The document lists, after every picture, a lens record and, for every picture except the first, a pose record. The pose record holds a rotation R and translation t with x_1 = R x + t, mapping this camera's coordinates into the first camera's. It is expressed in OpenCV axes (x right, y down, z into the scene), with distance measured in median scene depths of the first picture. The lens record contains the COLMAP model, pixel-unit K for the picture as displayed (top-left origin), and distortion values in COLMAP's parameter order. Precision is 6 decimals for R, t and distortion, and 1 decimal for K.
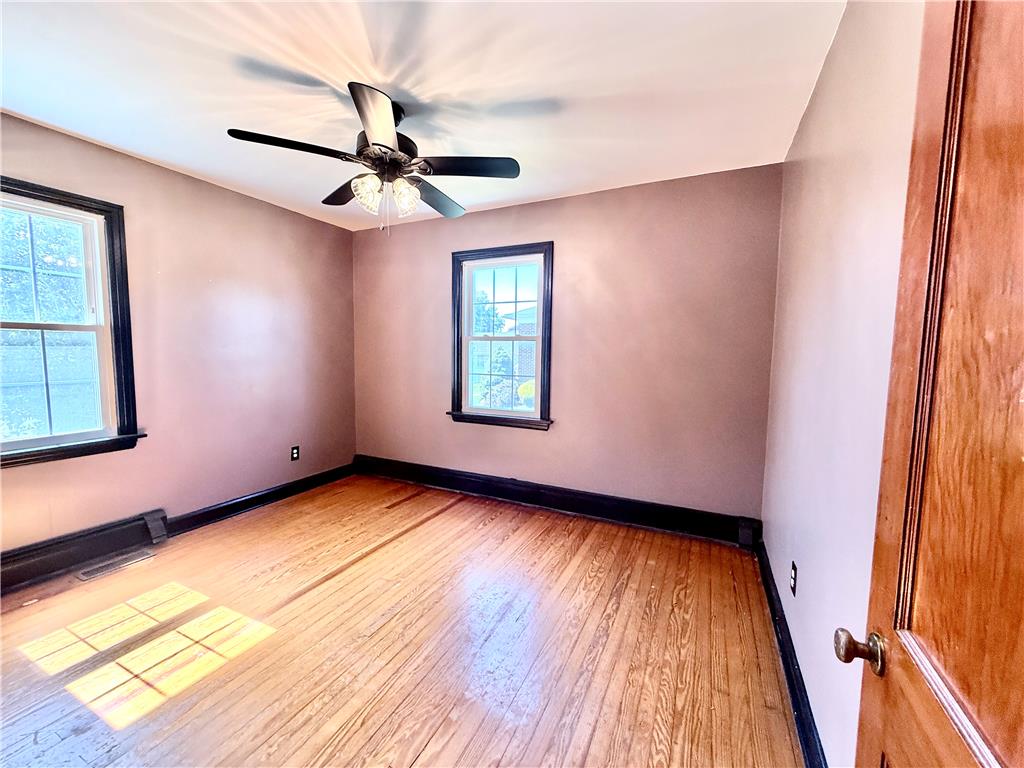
lens RADIAL K [[415.3, 0, 507.8], [0, 415.3, 385.0], [0, 0, 1]] dist [-0.000916, -0.000053]
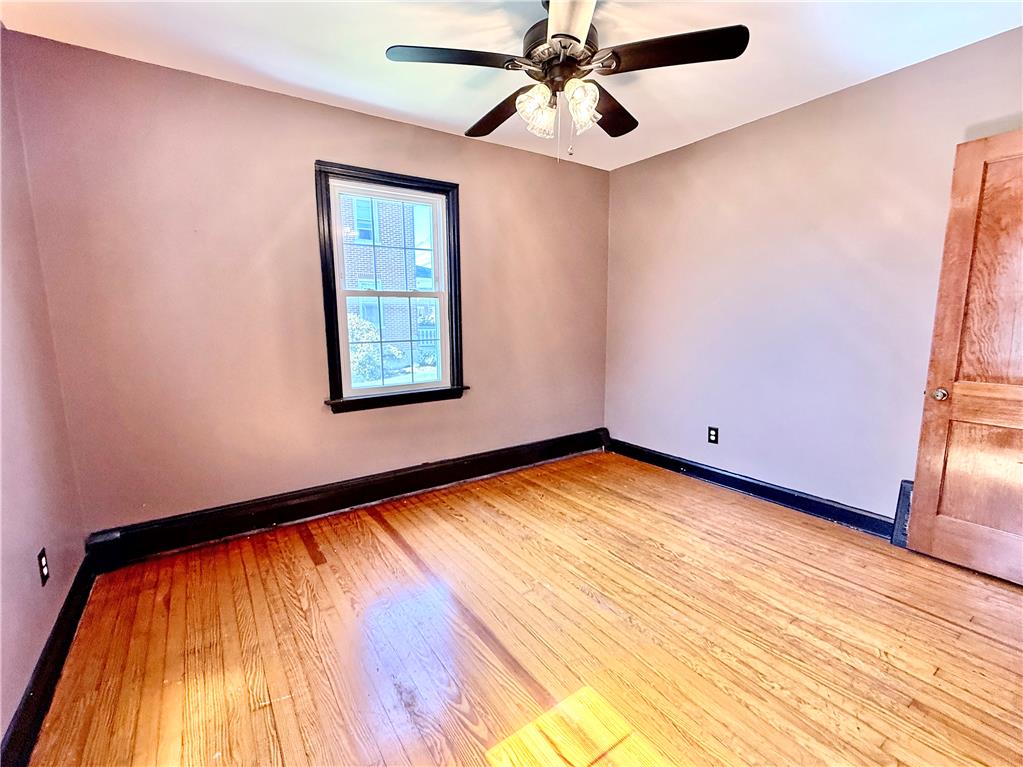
lens RADIAL K [[473.0, 0, 515.9], [0, 473.0, 378.7], [0, 0, 1]] dist [0.021424, 0.000049]
pose [[0.474429, -0.140121, 0.869070, -0.781392], [0.085293, 0.989922, 0.113044, -0.039562], [-0.876152, 0.020494, 0.481599, 0.414867]]
